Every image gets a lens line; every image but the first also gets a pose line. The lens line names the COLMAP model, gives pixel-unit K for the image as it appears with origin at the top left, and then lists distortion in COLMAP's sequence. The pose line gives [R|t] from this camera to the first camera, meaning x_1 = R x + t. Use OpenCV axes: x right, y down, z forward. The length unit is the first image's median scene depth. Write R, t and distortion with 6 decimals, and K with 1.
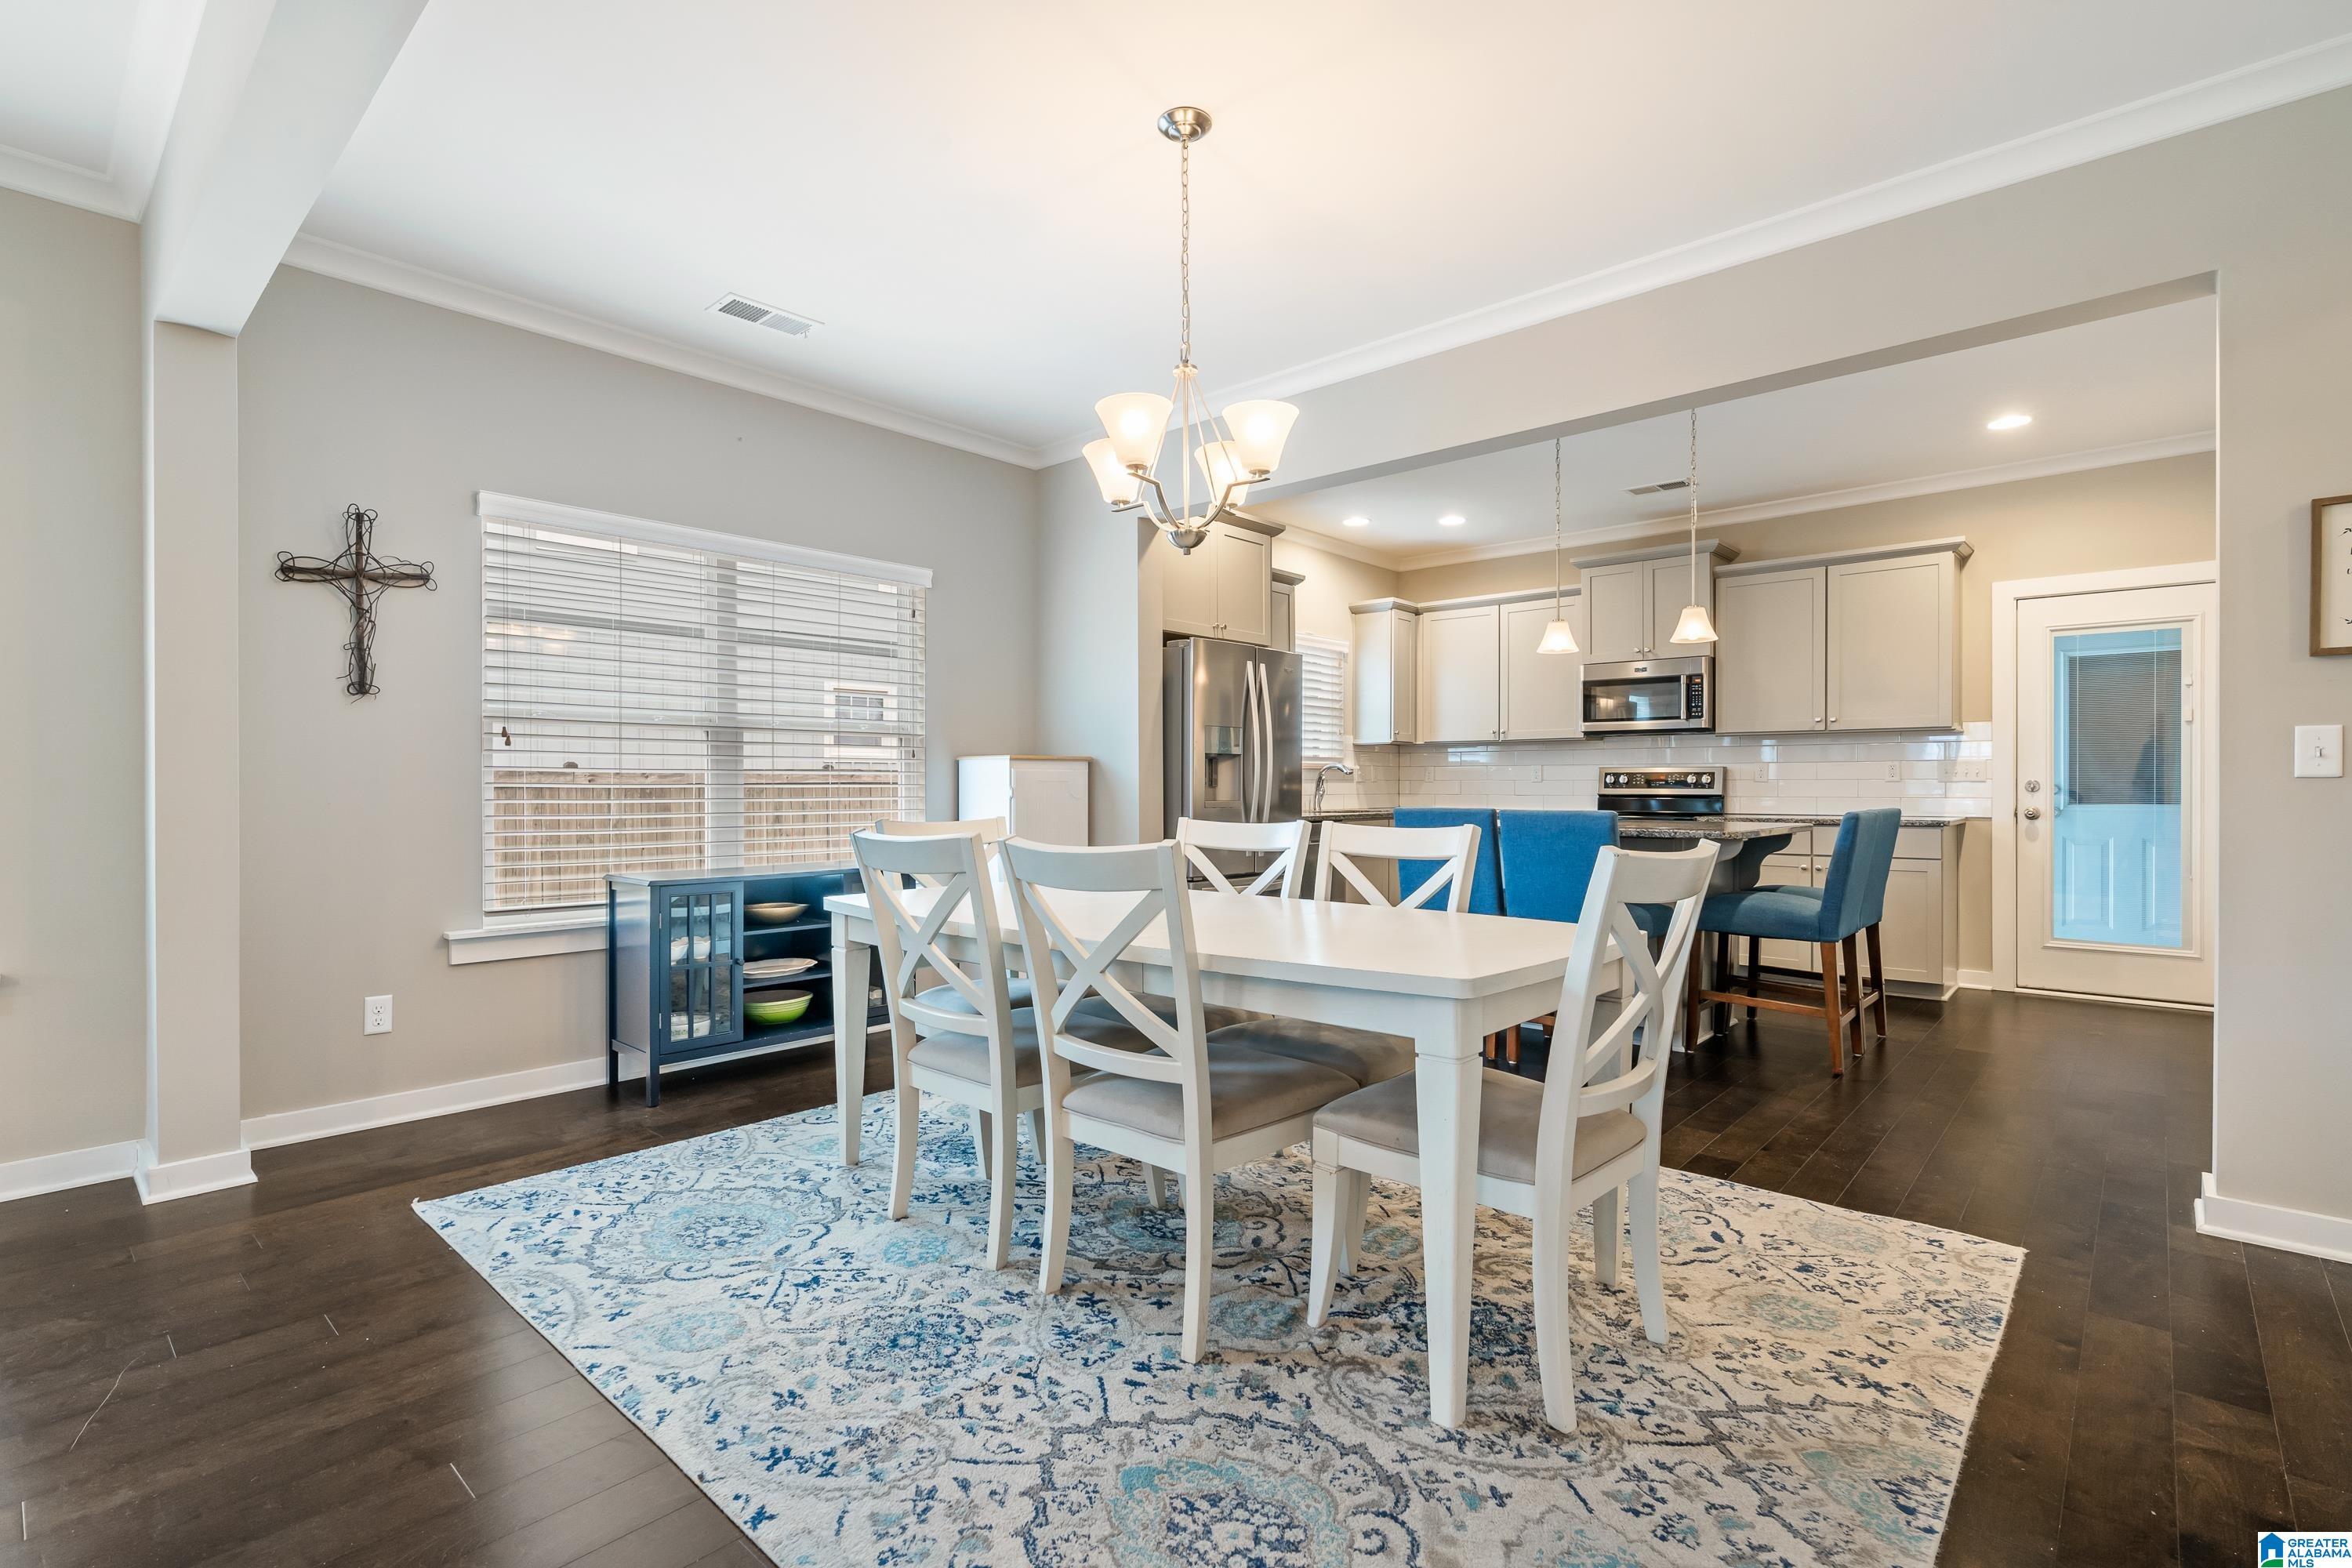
lens RADIAL K [[1093.2, 0, 1155.5], [0, 1093.2, 794.7], [0, 0, 1]] dist [-0.008772, 0.001430]
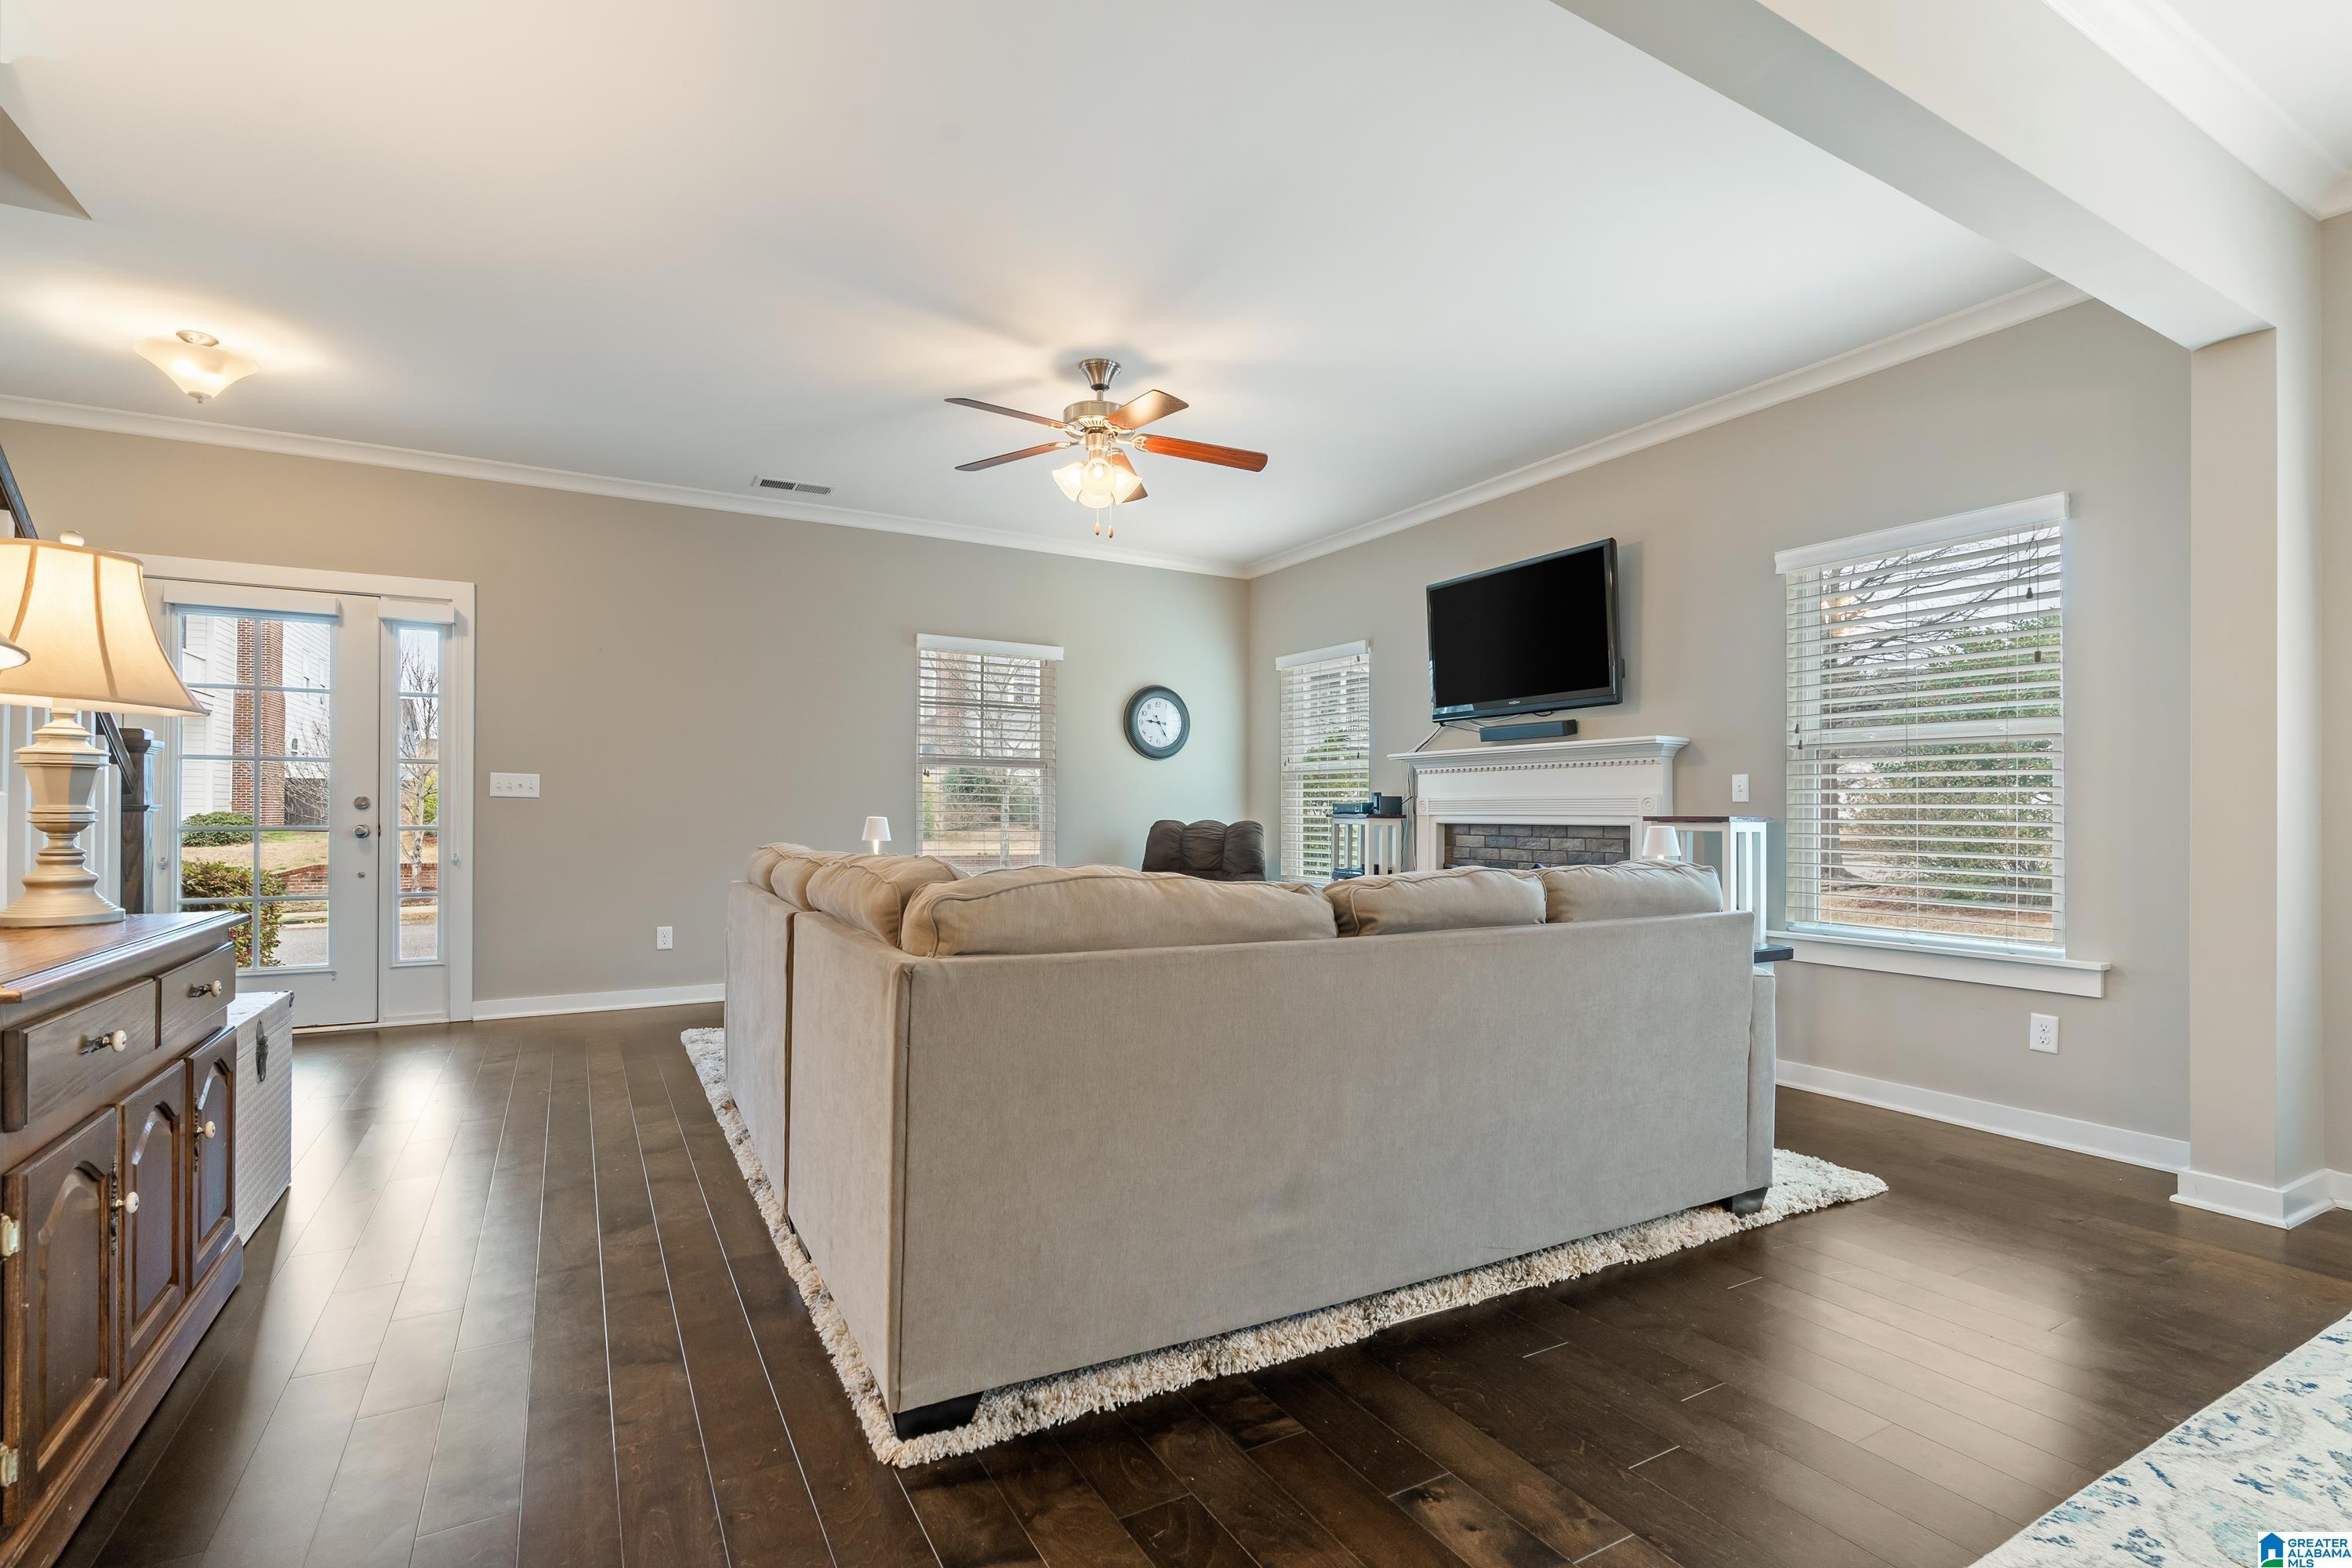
lens RADIAL K [[1074.7, 0, 1171.3], [0, 1074.7, 827.0], [0, 0, 1]] dist [-0.007793, 0.000338]
pose [[-0.310623, 0.010597, -0.950474, 0.196052], [-0.012727, 0.999802, 0.015306, 0.007208], [0.950448, 0.016851, -0.310427, 0.222157]]
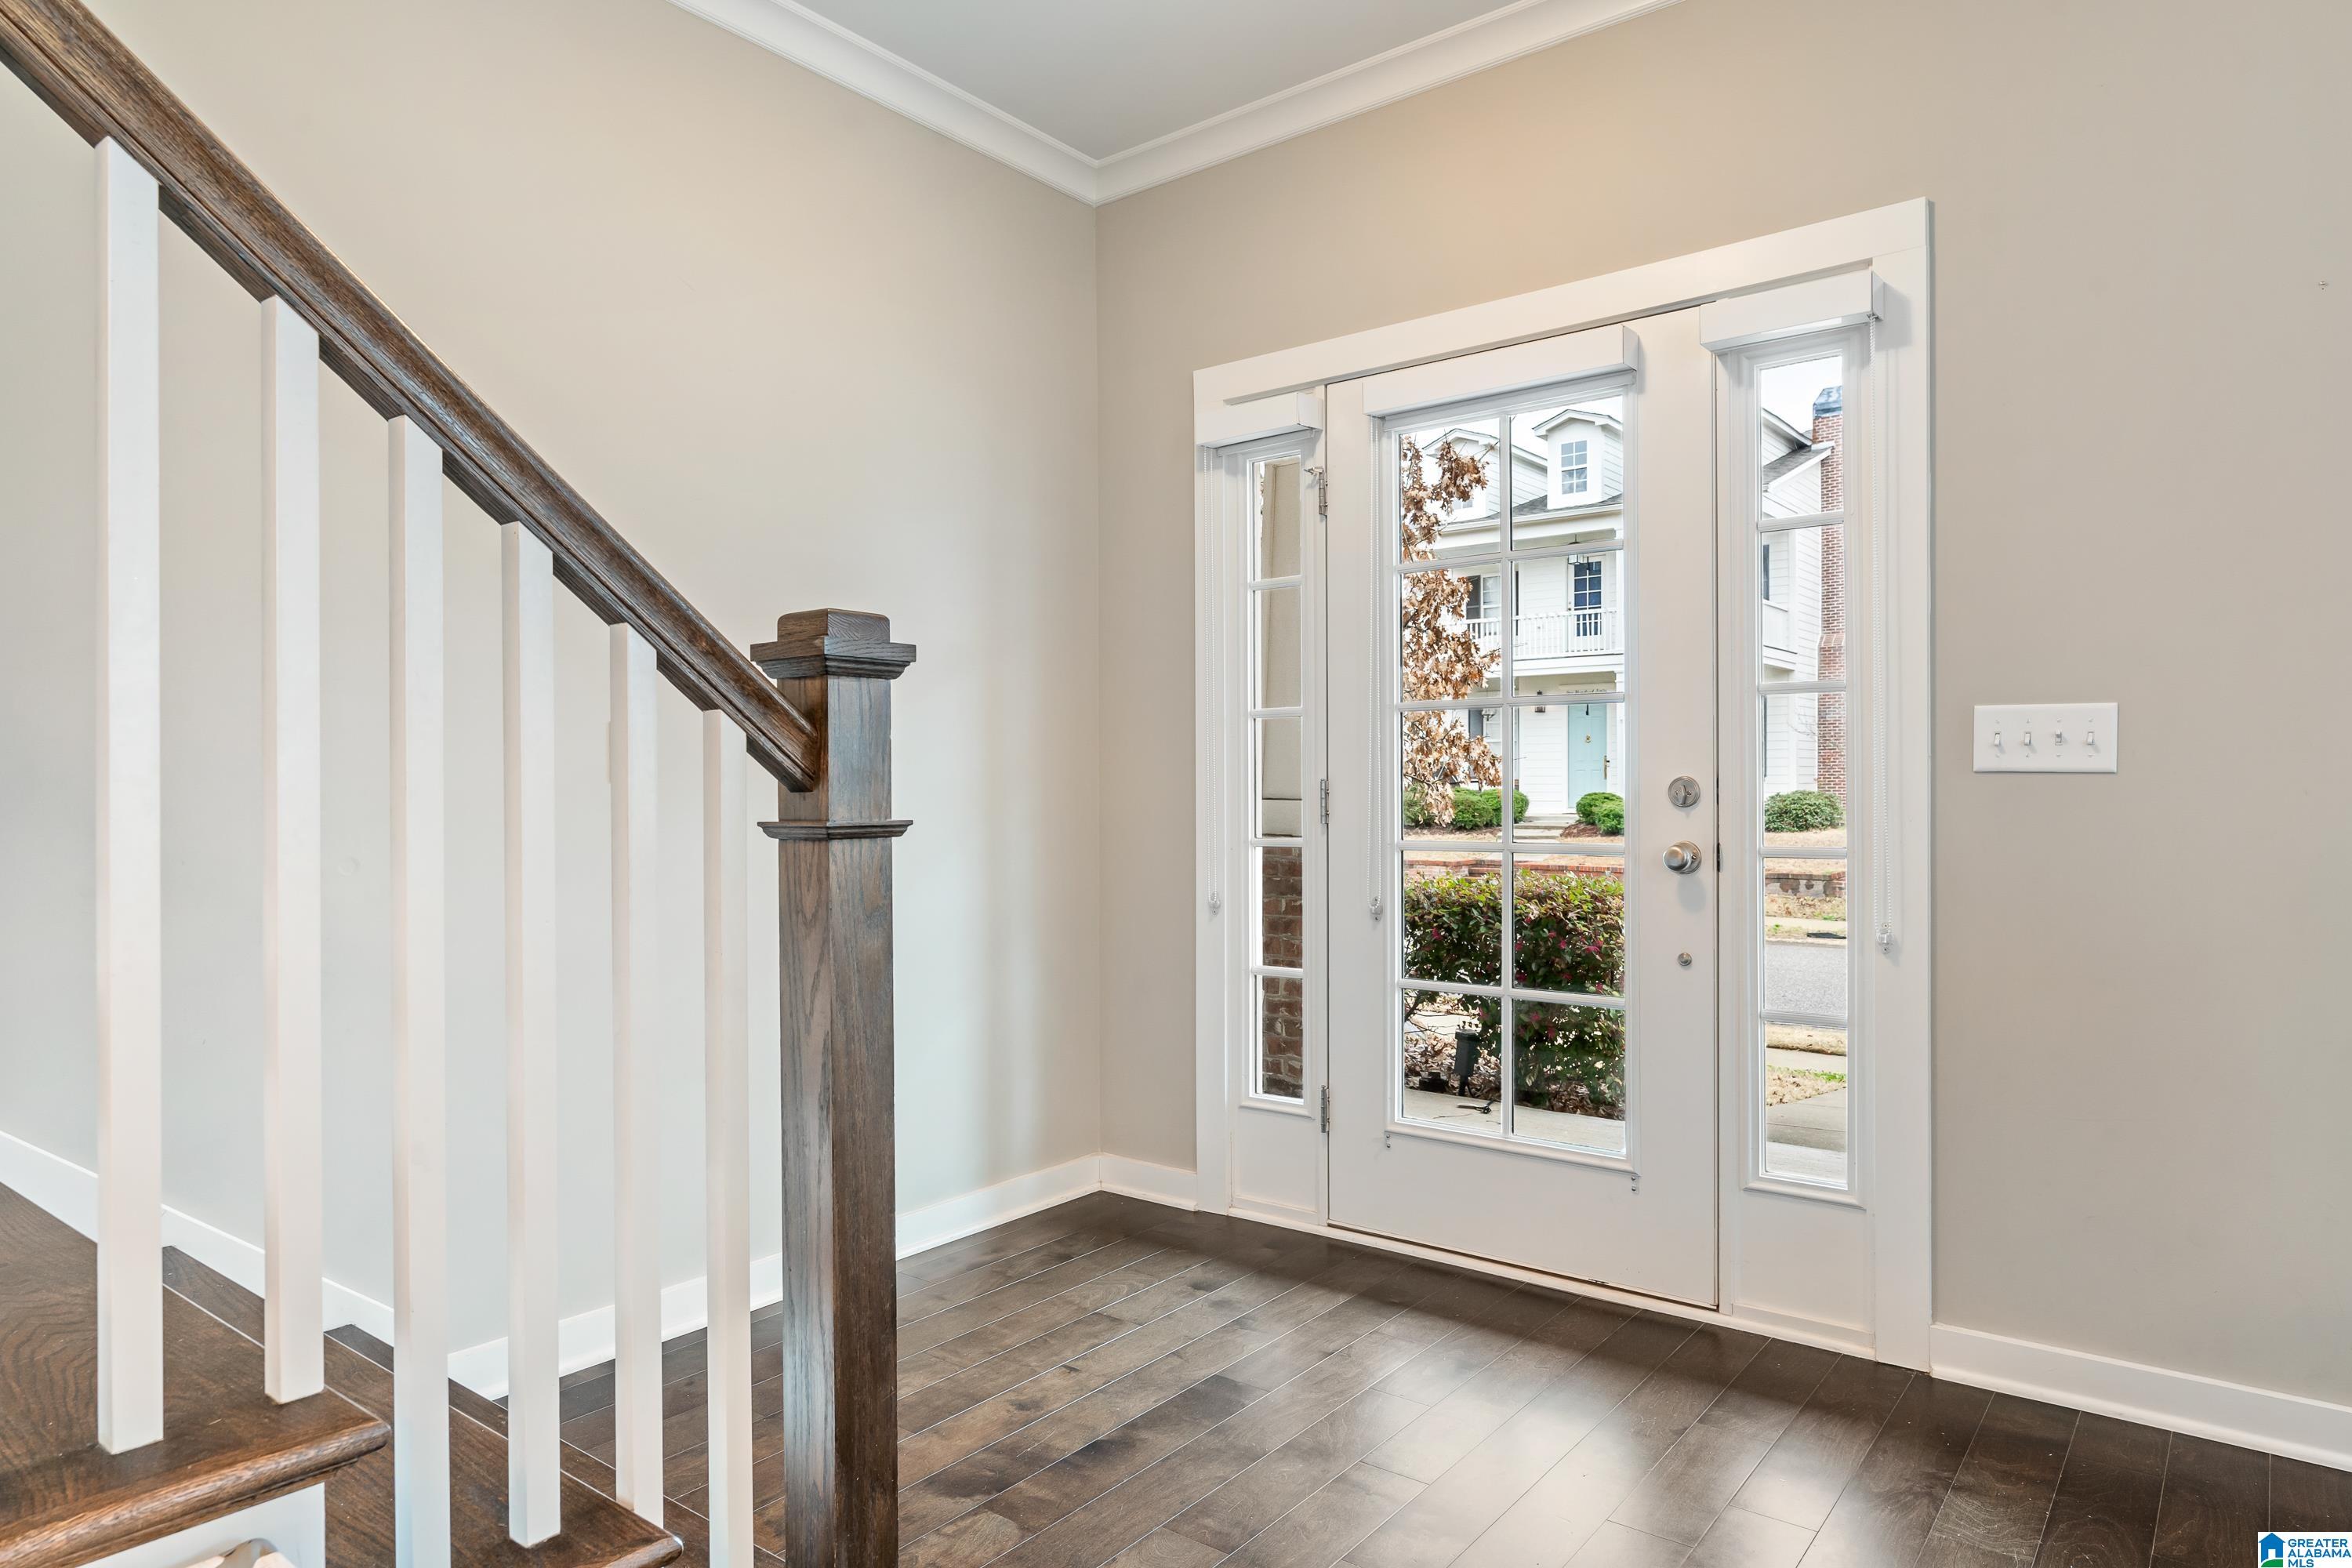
lens RADIAL K [[1414.5, 0, 1162.5], [0, 1414.5, 790.8], [0, 0, 1]] dist [-0.018867, -0.000381]
pose [[-0.996973, 0.008258, -0.077305, -0.248634], [0.007609, 0.999933, 0.008685, 0.002926], [0.077371, 0.008070, -0.996970, -0.241266]]
